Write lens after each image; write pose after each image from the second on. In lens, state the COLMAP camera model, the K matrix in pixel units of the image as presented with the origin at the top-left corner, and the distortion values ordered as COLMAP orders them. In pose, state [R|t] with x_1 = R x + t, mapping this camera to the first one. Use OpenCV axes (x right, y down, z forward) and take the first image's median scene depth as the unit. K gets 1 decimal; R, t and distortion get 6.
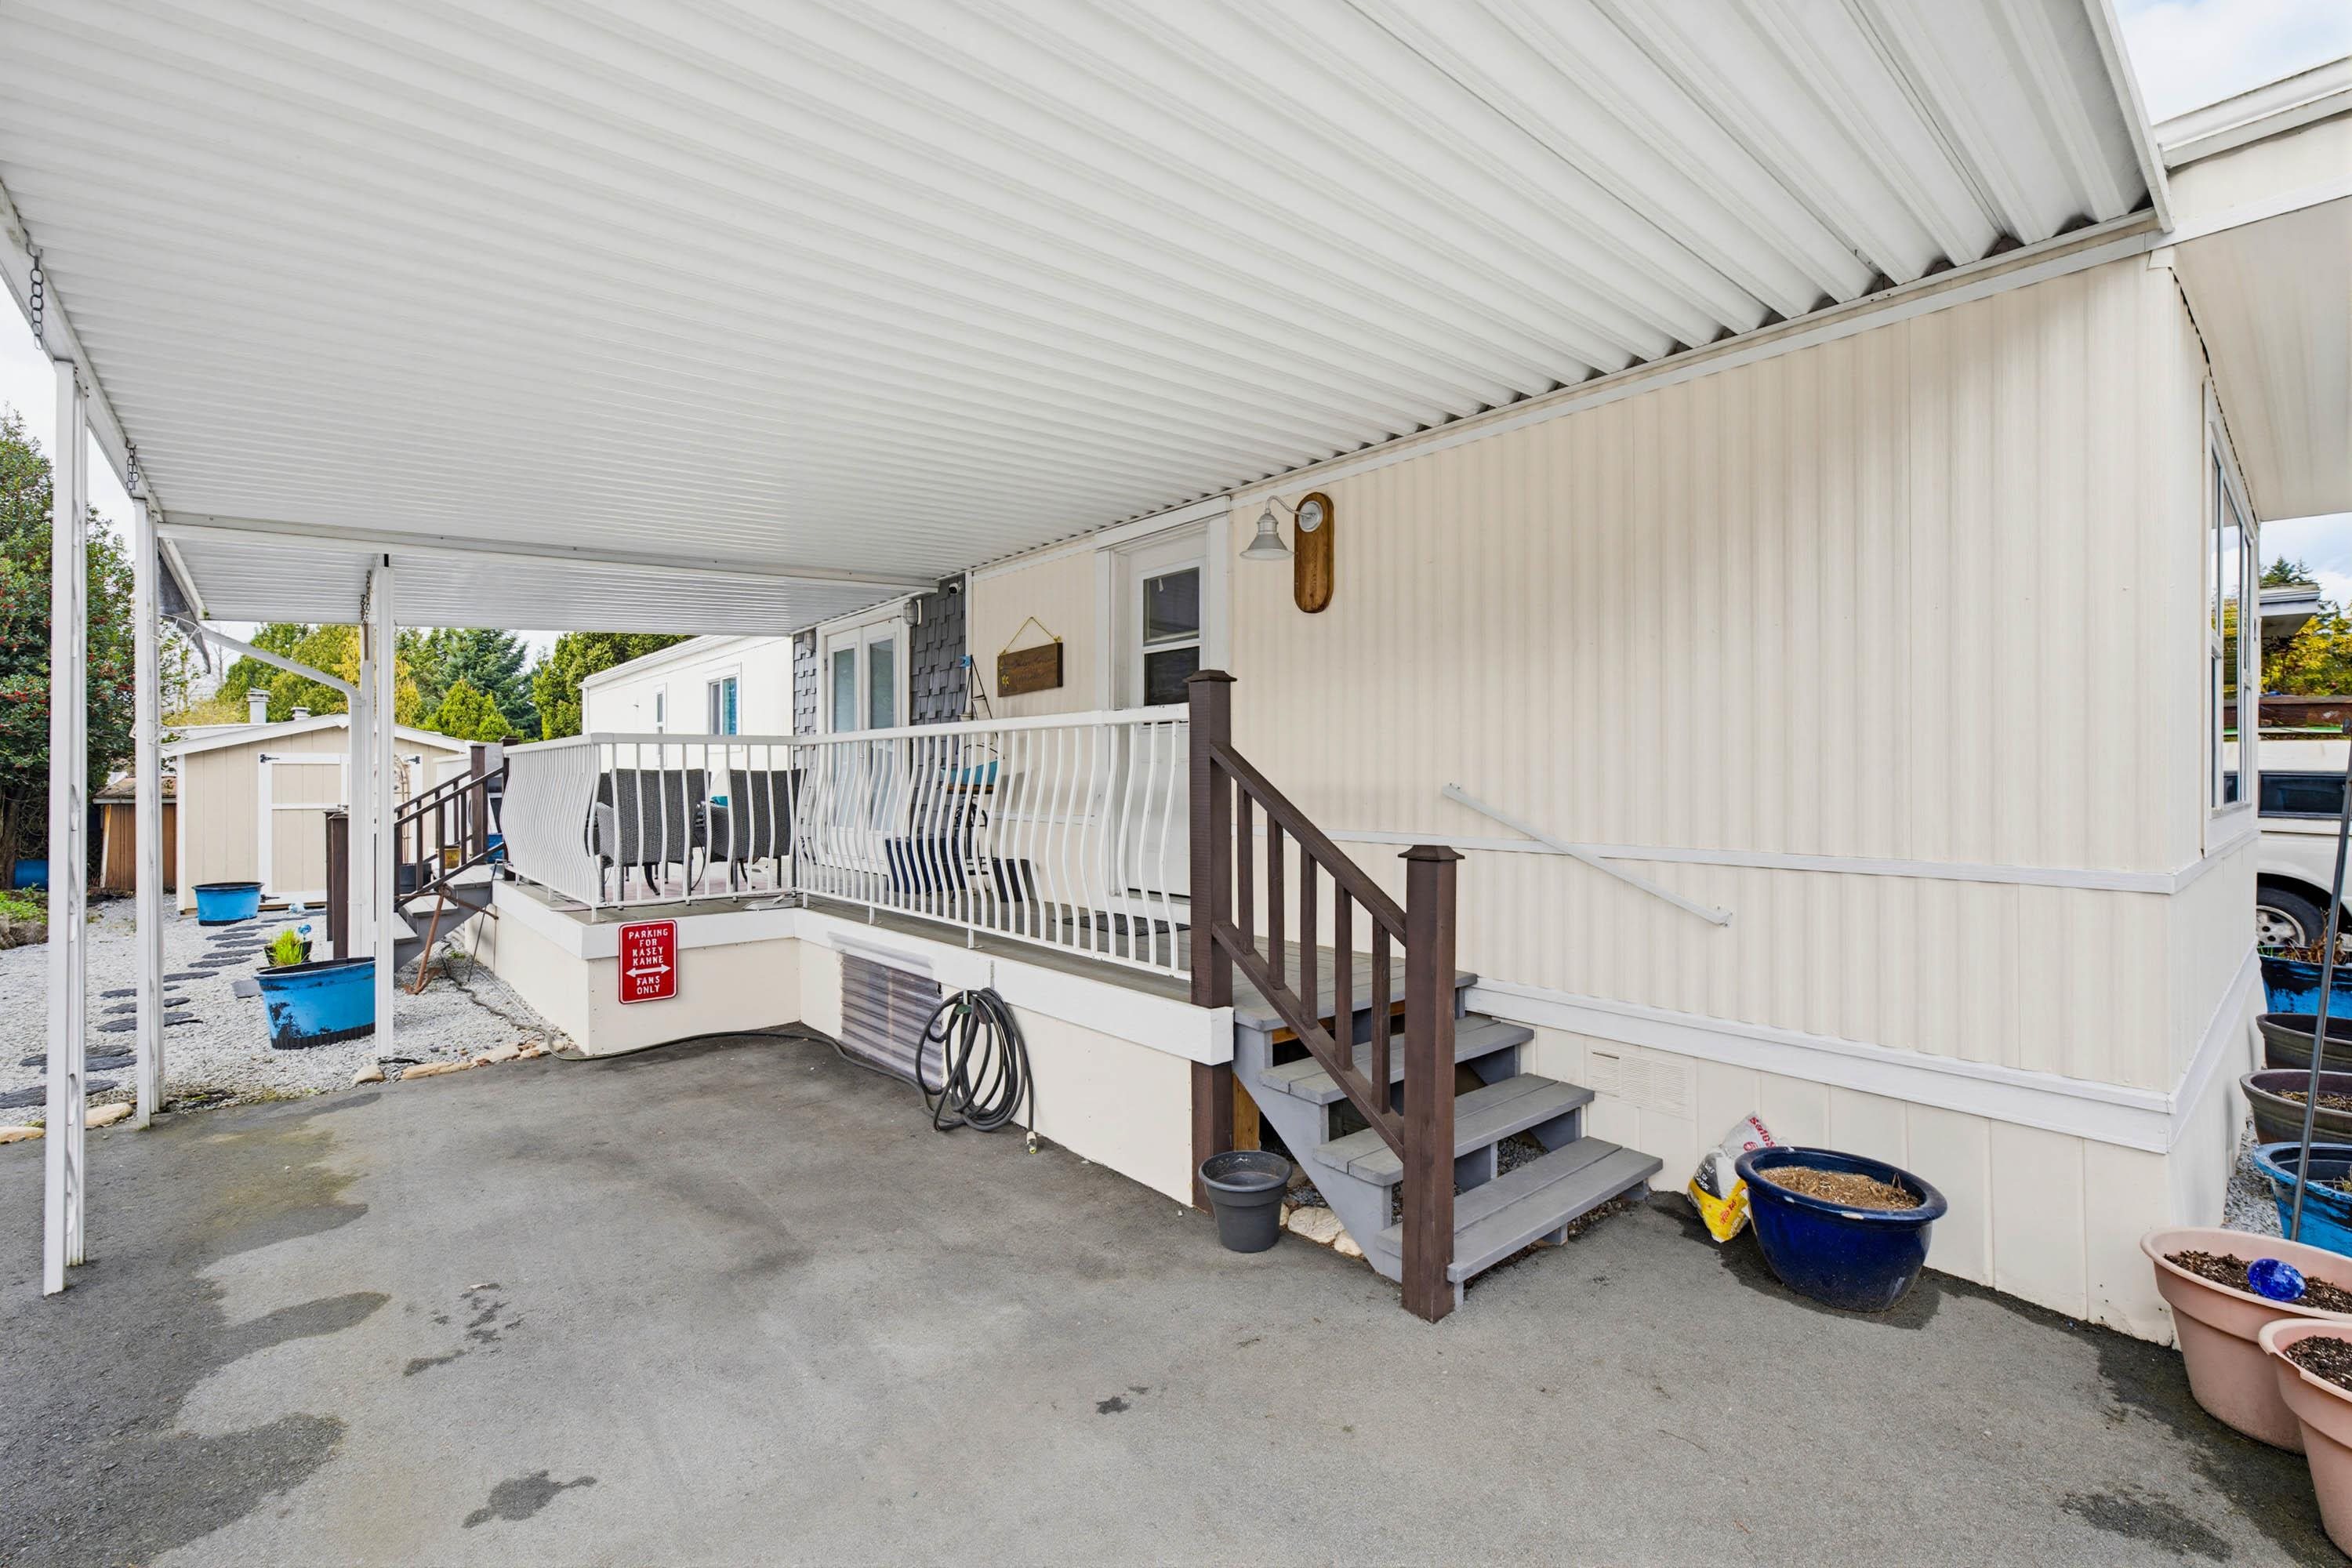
lens RADIAL K [[999.6, 0, 1187.4], [0, 999.6, 777.5], [0, 0, 1]] dist [0.000607, -0.000029]
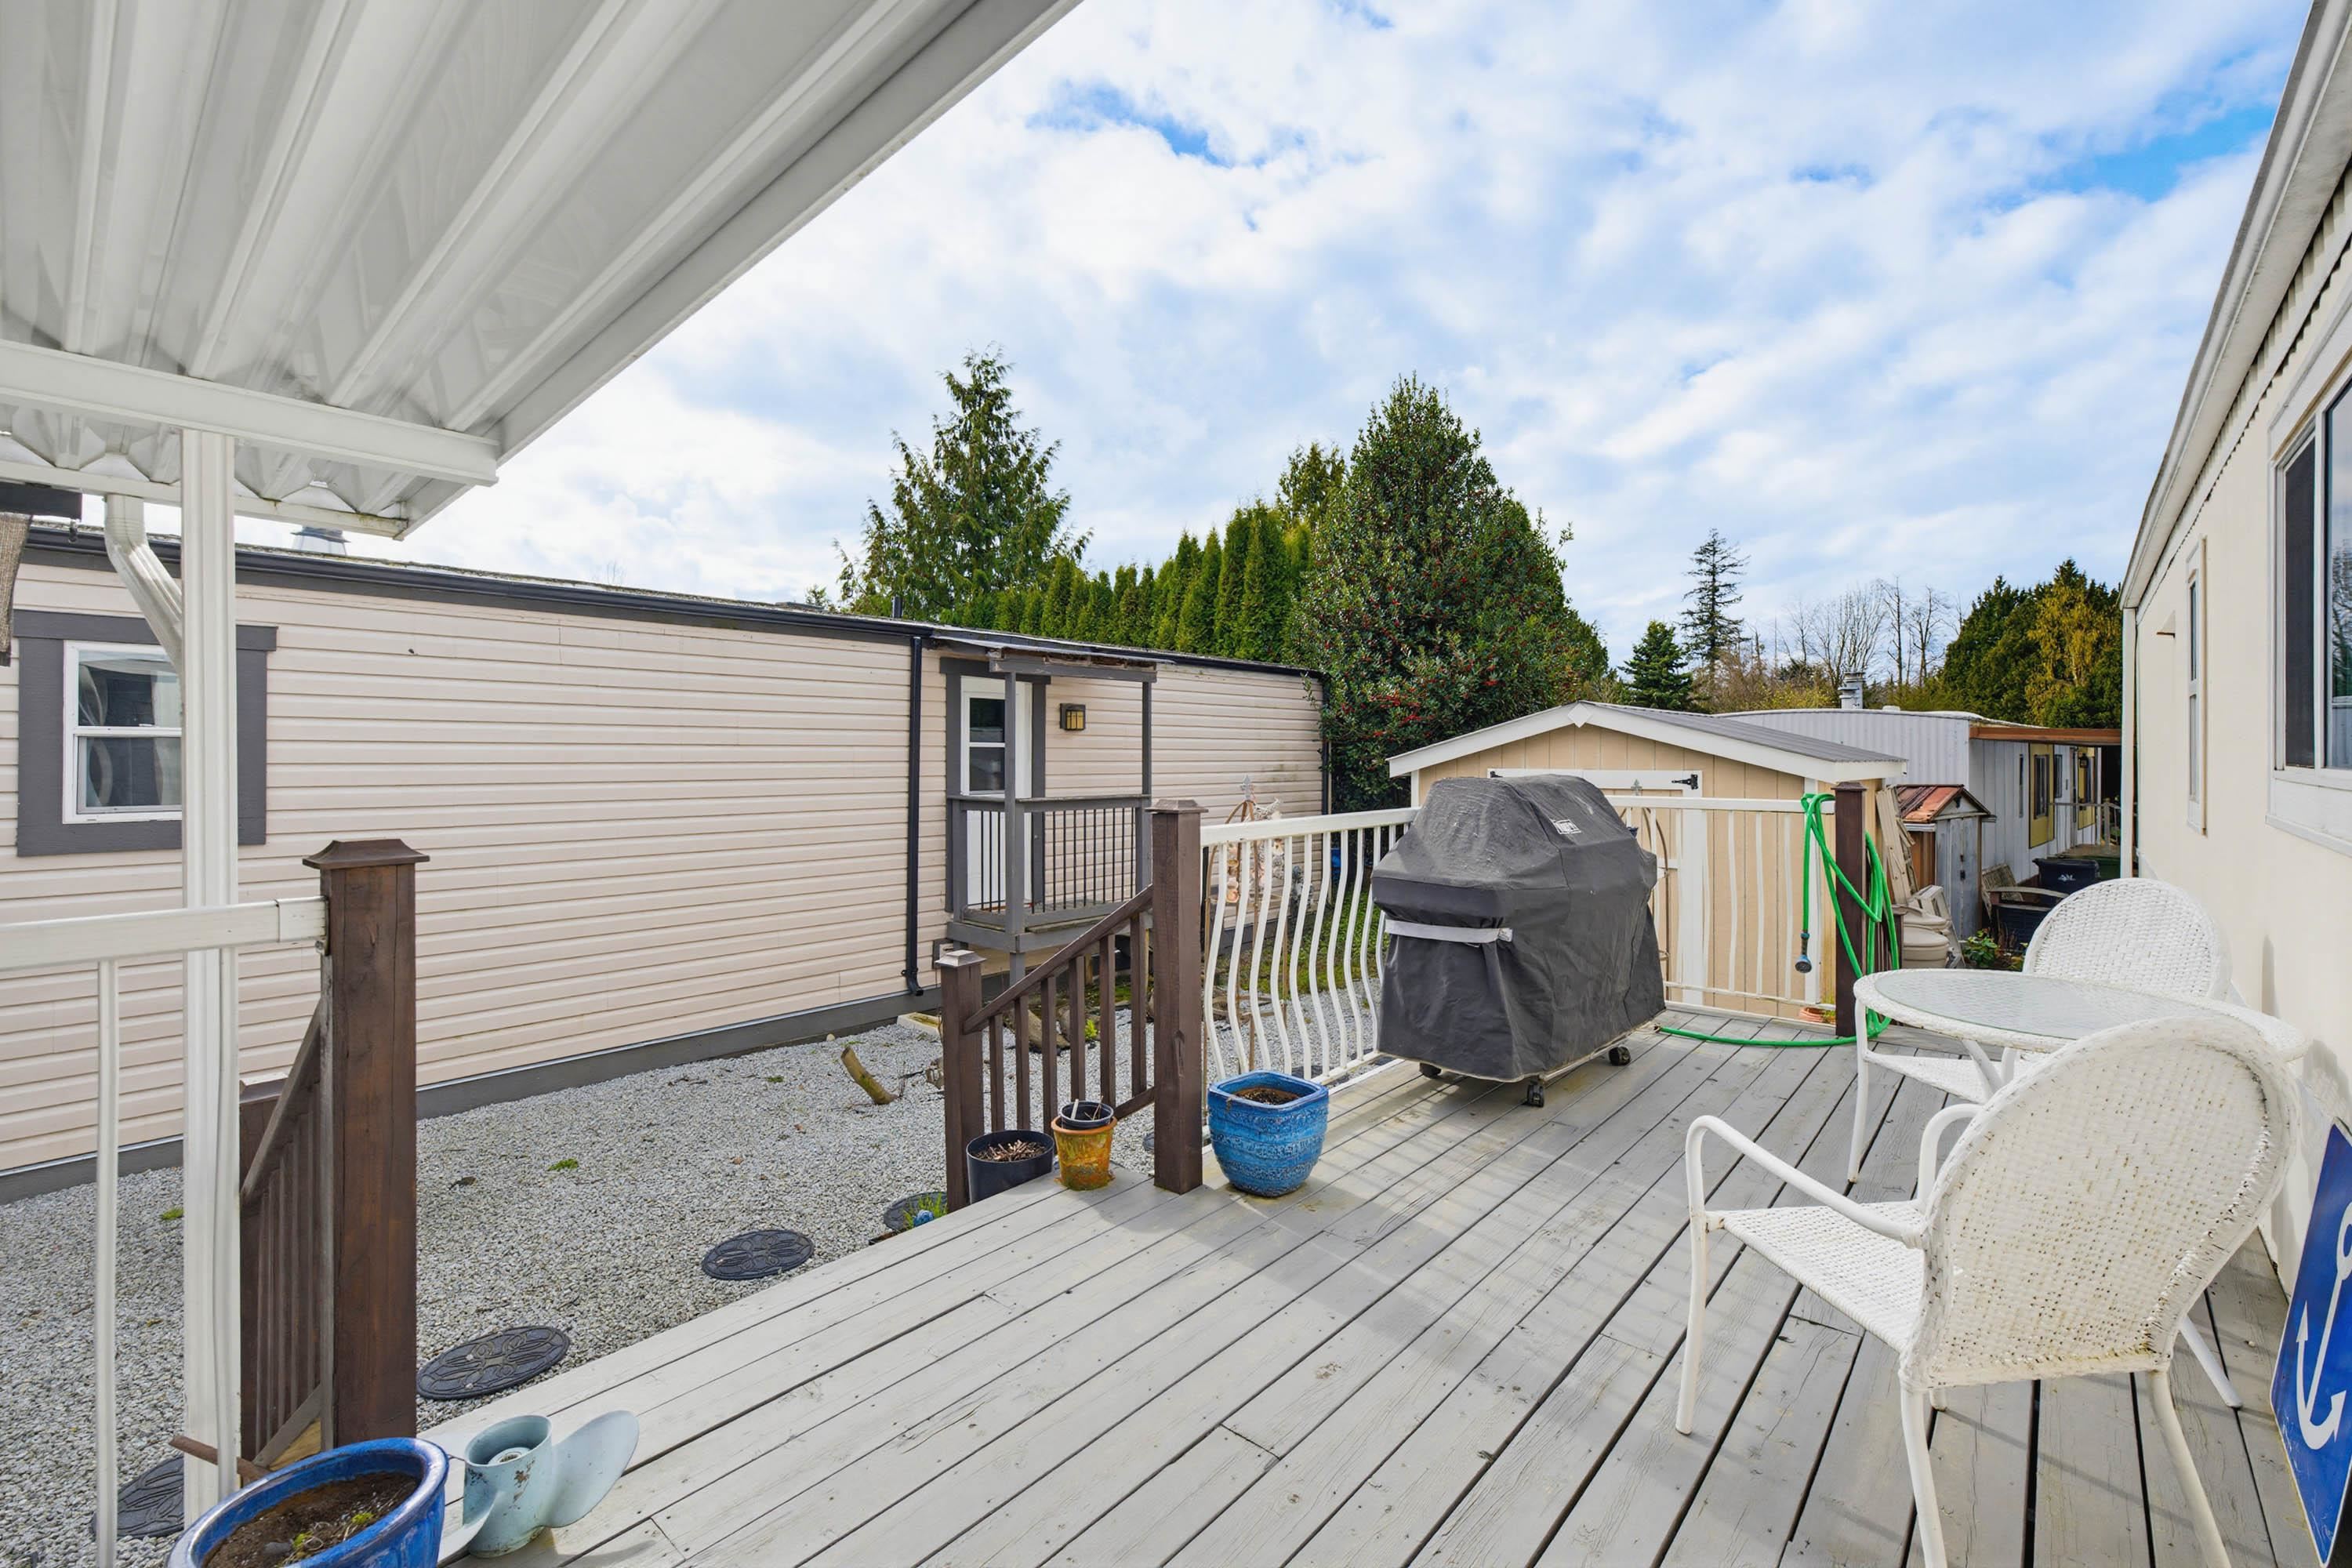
lens RADIAL K [[1008.5, 0, 1181.4], [0, 1008.5, 756.4], [0, 0, 1]] dist [0.000116, 0.000320]
pose [[0.123308, 0.007908, -0.992337, -0.575931], [-0.001856, 0.999968, 0.007739, -0.074086], [0.992367, 0.000888, 0.123319, 1.416512]]
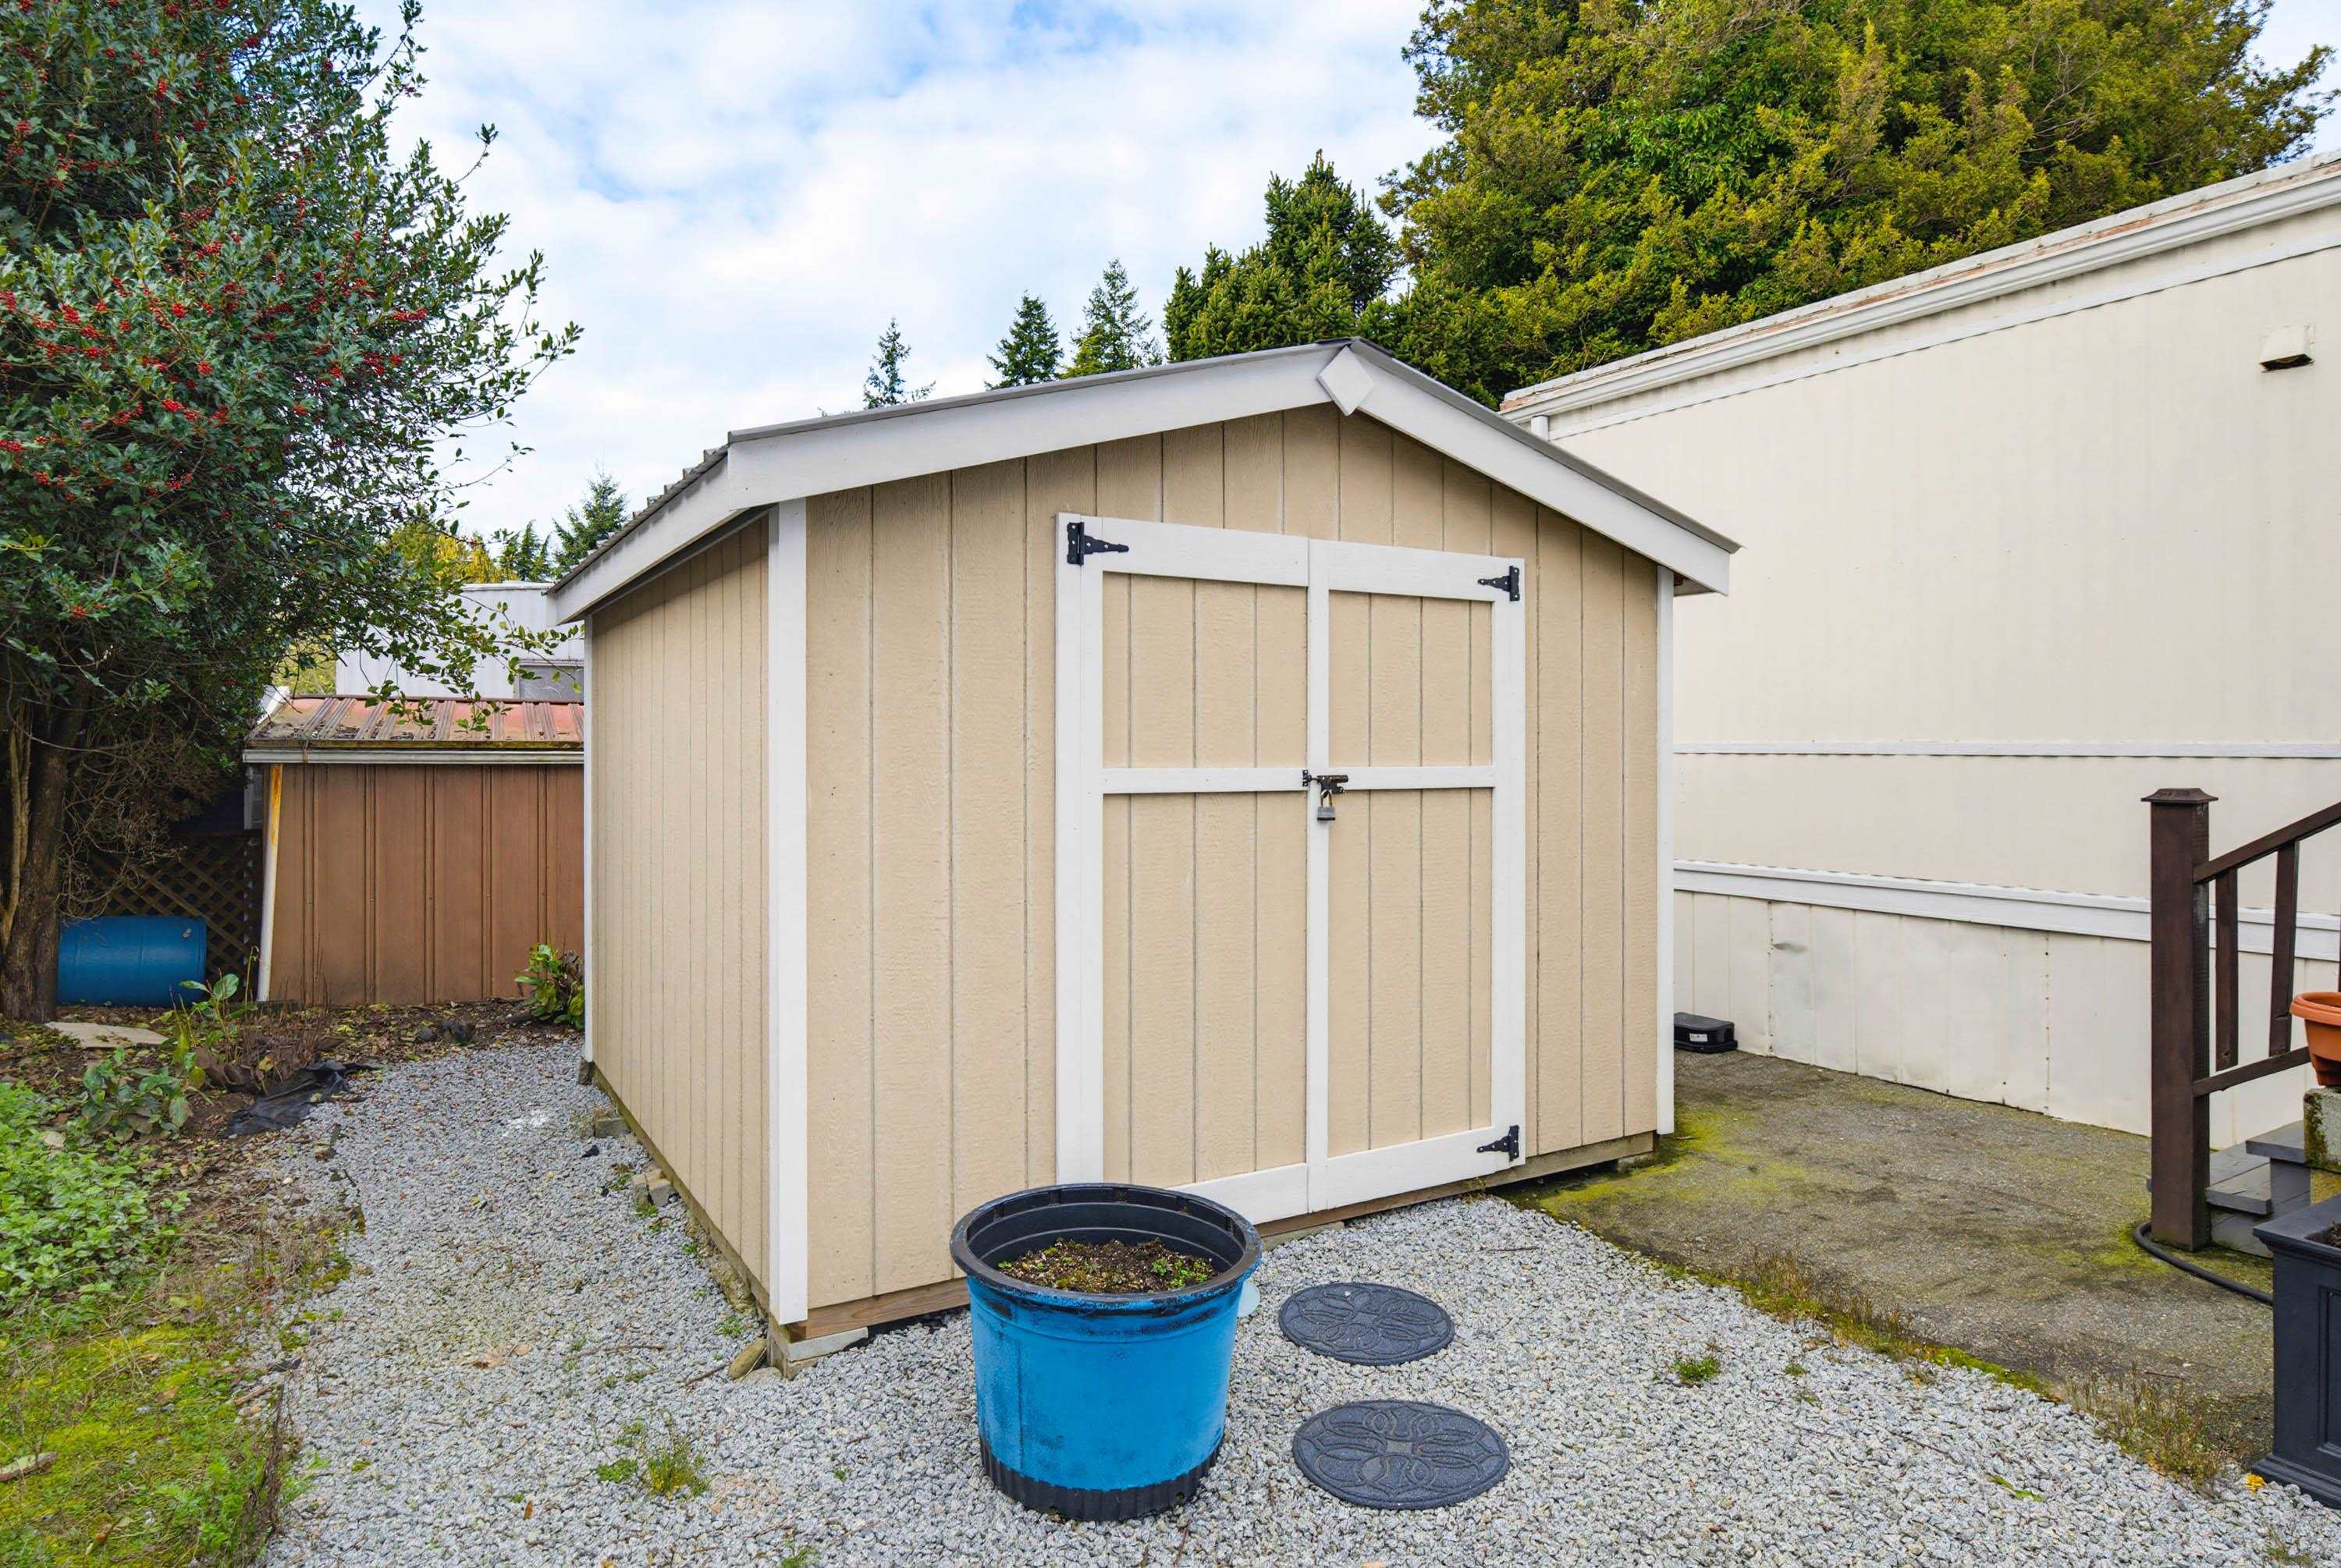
lens RADIAL K [[1355.8, 0, 1137.1], [0, 1355.8, 743.5], [0, 0, 1]] dist [-0.002774, 0.000074]
pose [[0.982240, 0.007339, -0.187484, -1.720396], [-0.007596, 0.999971, -0.000649, 0.044271], [0.187474, 0.002061, 0.982267, 1.456869]]
